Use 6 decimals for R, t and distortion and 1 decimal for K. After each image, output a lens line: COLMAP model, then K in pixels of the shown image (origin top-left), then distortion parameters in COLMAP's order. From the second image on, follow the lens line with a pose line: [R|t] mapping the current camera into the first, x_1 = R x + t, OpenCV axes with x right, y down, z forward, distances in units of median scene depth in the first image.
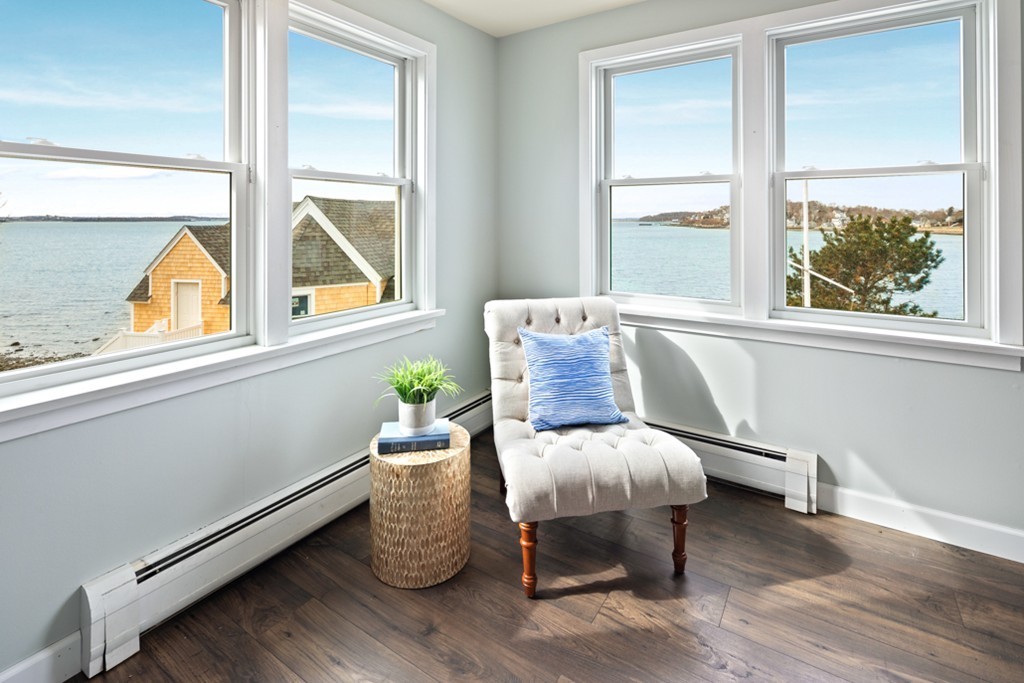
lens RADIAL K [[501.2, 0, 511.5], [0, 501.2, 282.5], [0, 0, 1]] dist [0.006020, -0.000829]
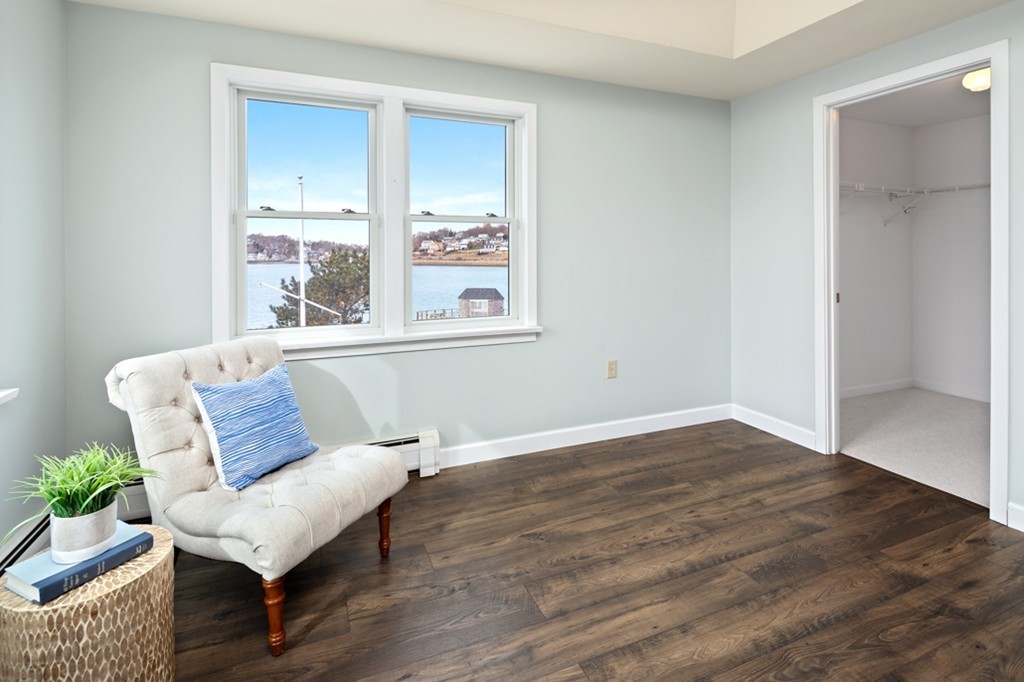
lens RADIAL K [[493.3, 0, 513.8], [0, 493.3, 345.9], [0, 0, 1]] dist [0.007250, -0.000769]
pose [[0.564006, -0.157130, 0.810683, -0.345624], [0.107030, 0.987358, 0.116912, -0.011123], [-0.818805, 0.020828, 0.573693, 0.077742]]
